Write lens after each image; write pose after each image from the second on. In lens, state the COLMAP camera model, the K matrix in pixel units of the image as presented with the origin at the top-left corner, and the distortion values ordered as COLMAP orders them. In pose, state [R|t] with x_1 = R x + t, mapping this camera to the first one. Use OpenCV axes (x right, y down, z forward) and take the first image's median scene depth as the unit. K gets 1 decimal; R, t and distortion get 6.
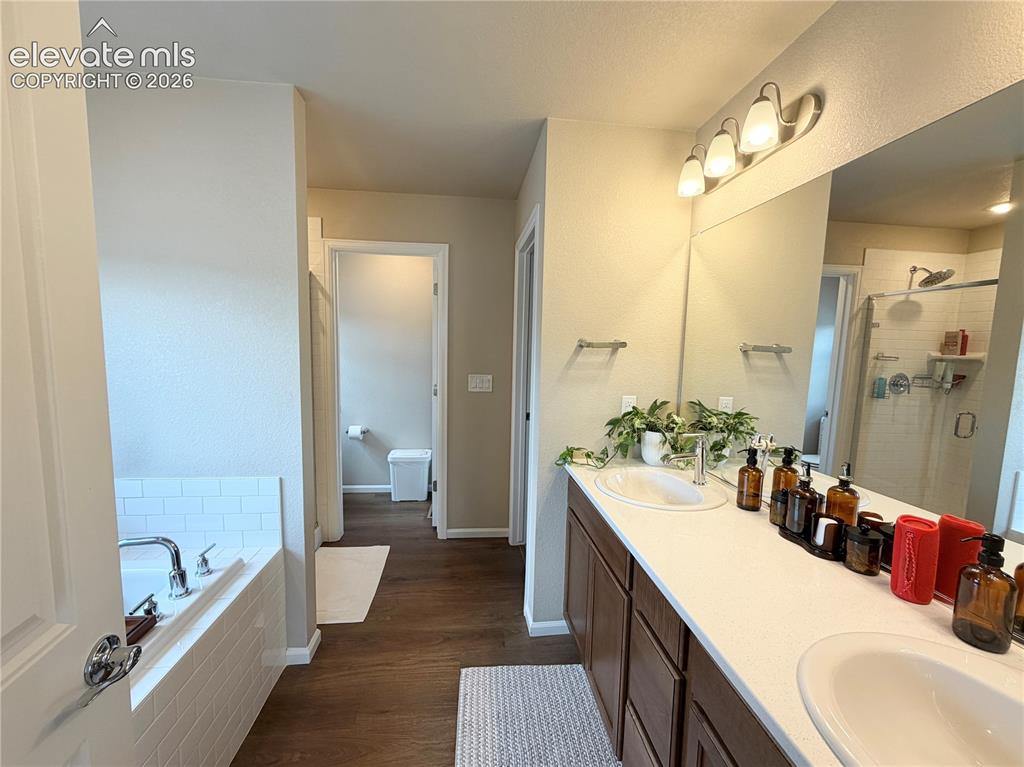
lens RADIAL K [[407.4, 0, 509.9], [0, 407.4, 385.1], [0, 0, 1]] dist [-0.001339, -0.000685]
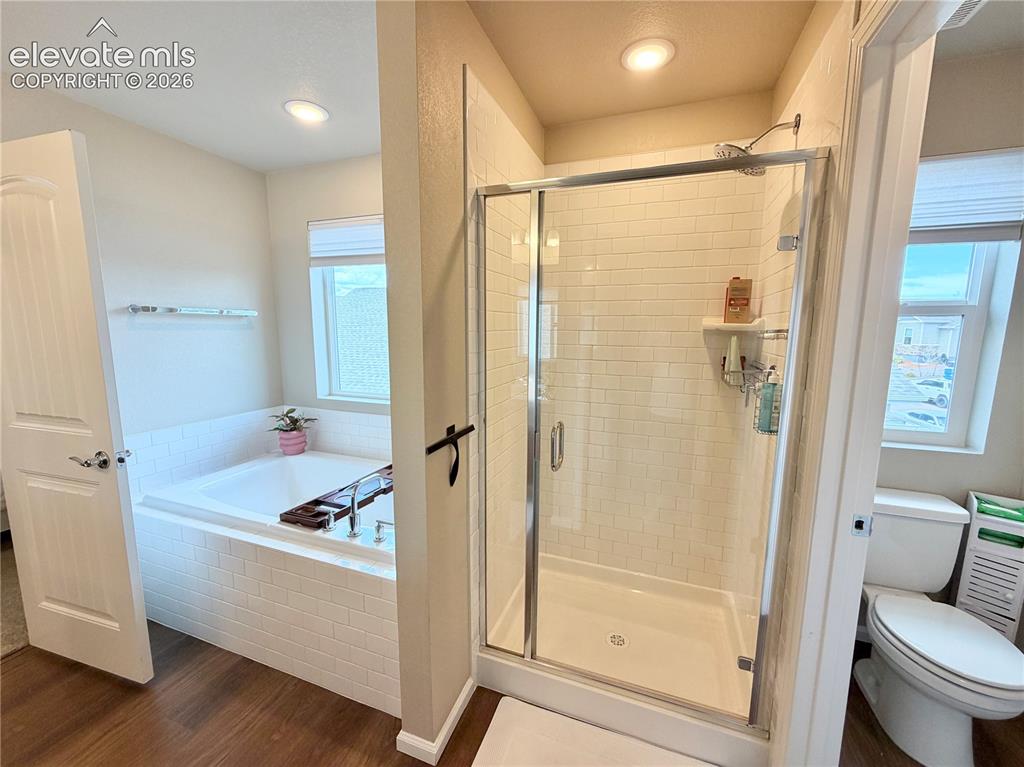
lens RADIAL K [[407.4, 0, 509.9], [0, 407.4, 385.1], [0, 0, 1]] dist [-0.001339, -0.000685]
pose [[-0.449532, 0.097219, -0.887958, 0.011420], [-0.102811, 0.981823, 0.159545, -0.088699], [0.887328, 0.163012, -0.431366, 1.022511]]
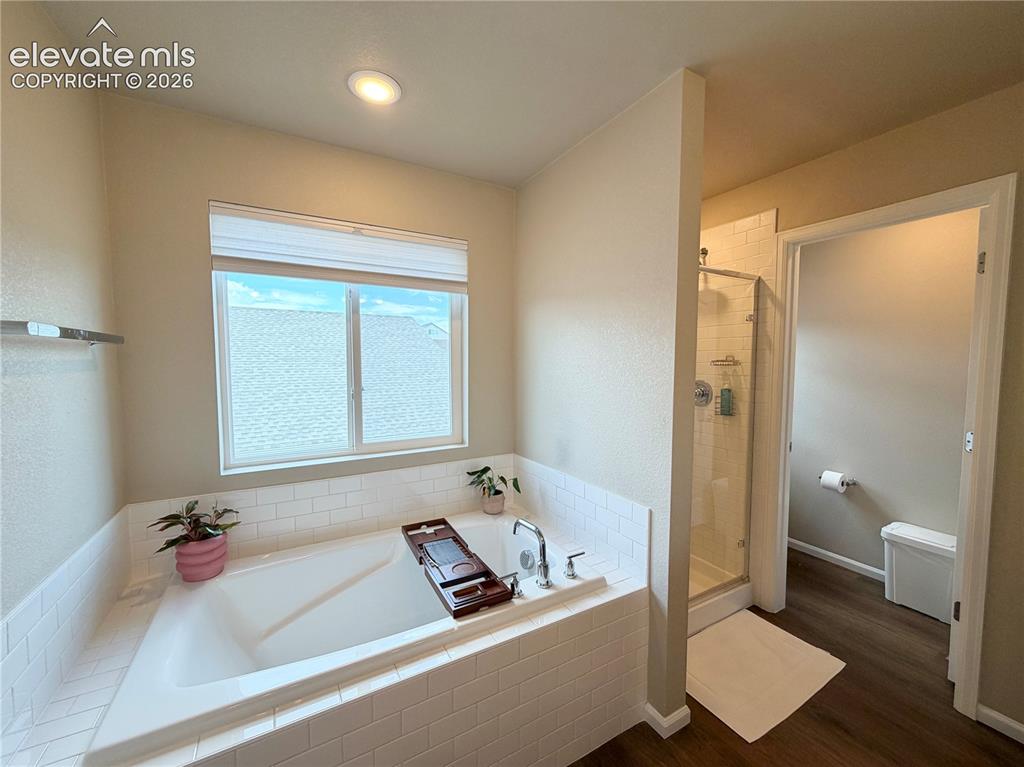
lens RADIAL K [[407.4, 0, 509.9], [0, 407.4, 385.1], [0, 0, 1]] dist [-0.001339, -0.000685]
pose [[0.394339, 0.032676, -0.918384, 0.096014], [-0.081355, 0.996685, 0.000529, -0.016175], [0.915357, 0.074507, 0.395690, 0.232717]]
